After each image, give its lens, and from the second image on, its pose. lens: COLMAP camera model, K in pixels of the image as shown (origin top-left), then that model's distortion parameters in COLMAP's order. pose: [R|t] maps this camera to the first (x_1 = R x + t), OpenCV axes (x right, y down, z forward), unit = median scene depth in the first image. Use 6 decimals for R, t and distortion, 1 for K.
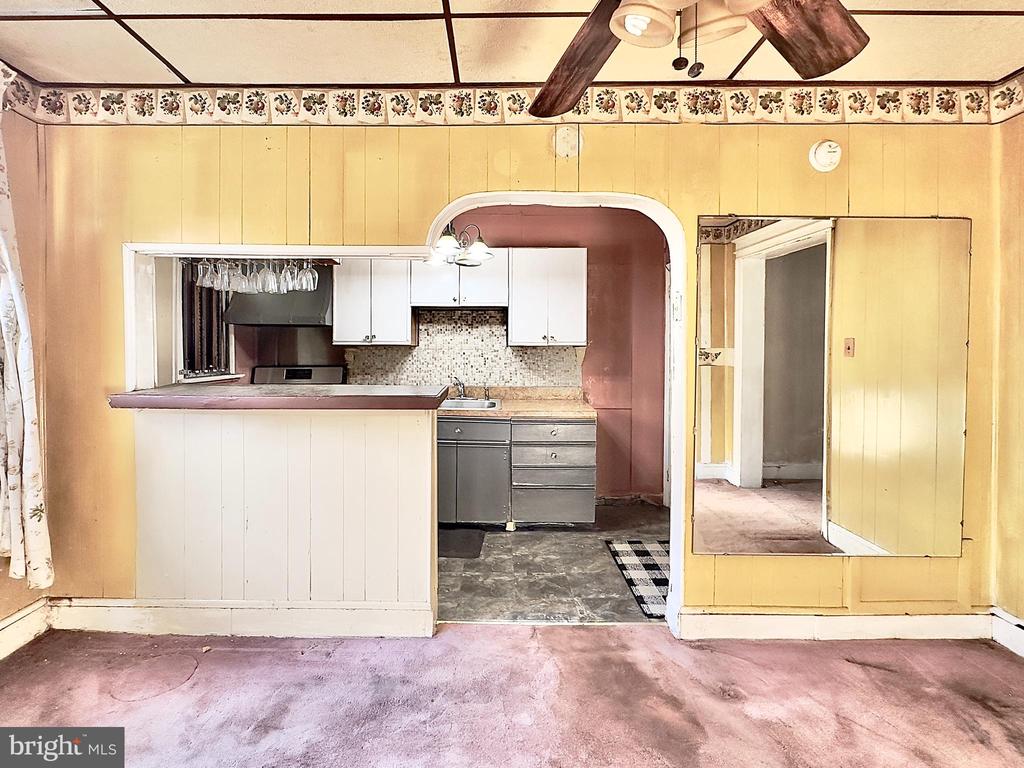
lens RADIAL K [[477.0, 0, 486.3], [0, 477.0, 357.0], [0, 0, 1]] dist [0.000114, 0.000179]
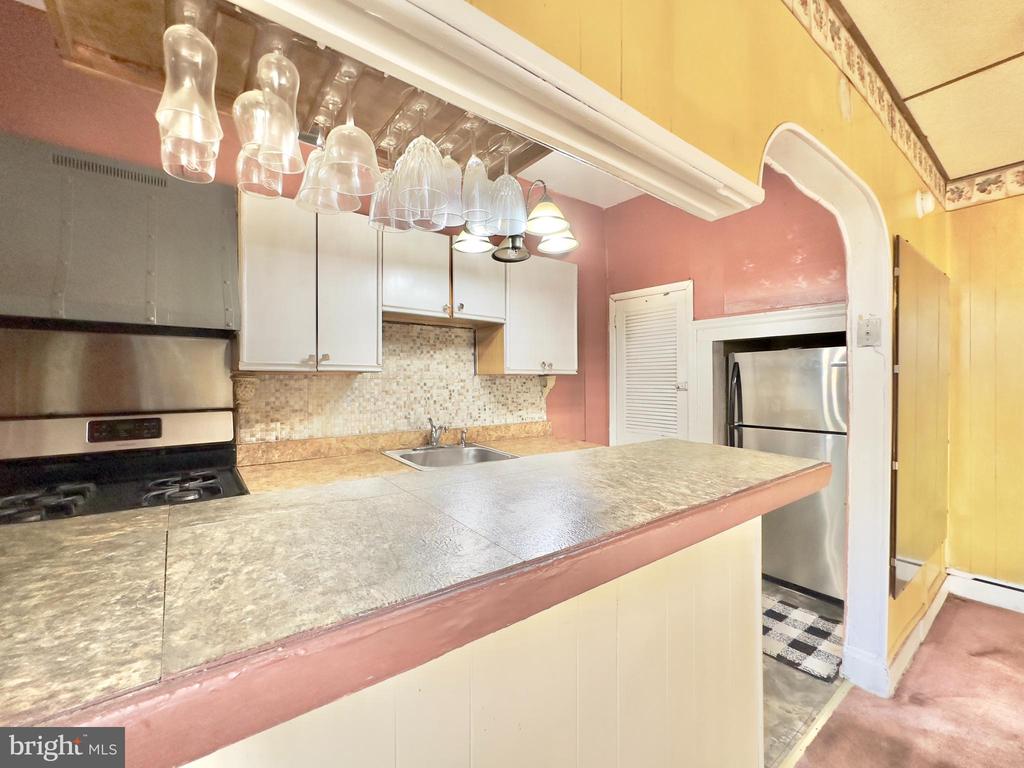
lens RADIAL K [[424.7, 0, 508.2], [0, 424.7, 379.6], [0, 0, 1]] dist [-0.001944, -0.000125]
pose [[0.794451, -0.001347, 0.607327, -0.422266], [0.013915, 0.999775, -0.015985, -0.003288], [-0.607169, 0.021151, 0.794291, 0.512558]]
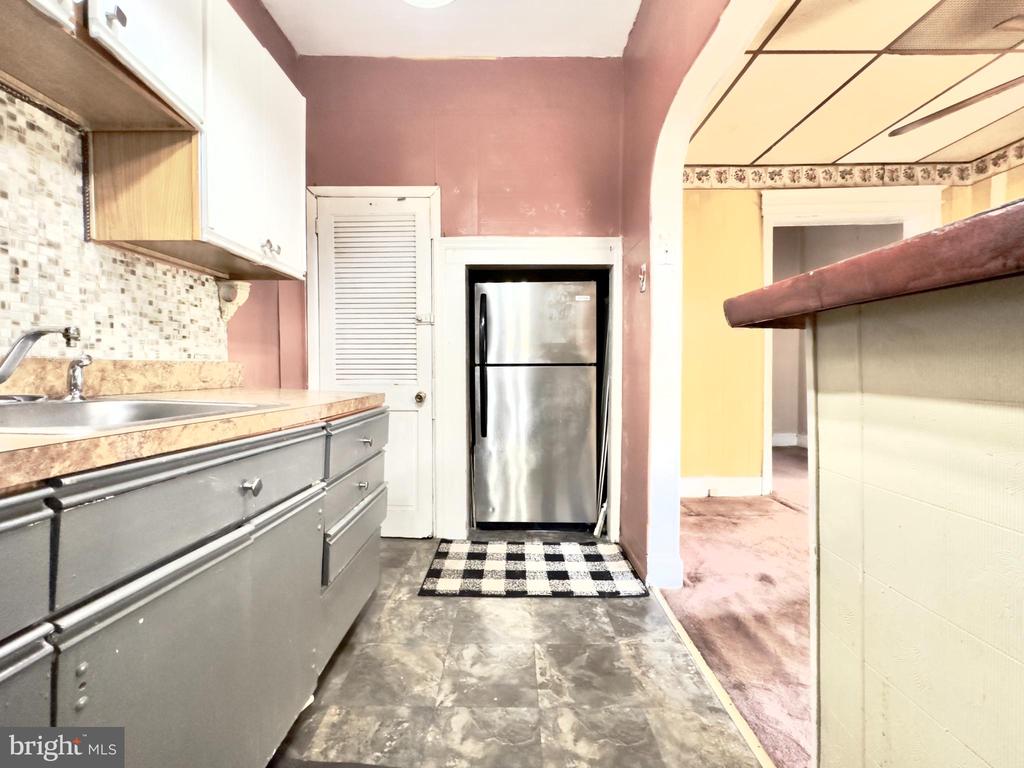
lens RADIAL K [[456.4, 0, 508.4], [0, 456.4, 376.6], [0, 0, 1]] dist [-0.001684, -0.000088]
pose [[0.008030, -0.019153, 0.999784, -0.344726], [0.013374, 0.999729, 0.019044, 0.089108], [-0.999878, 0.013218, 0.008284, 0.876199]]
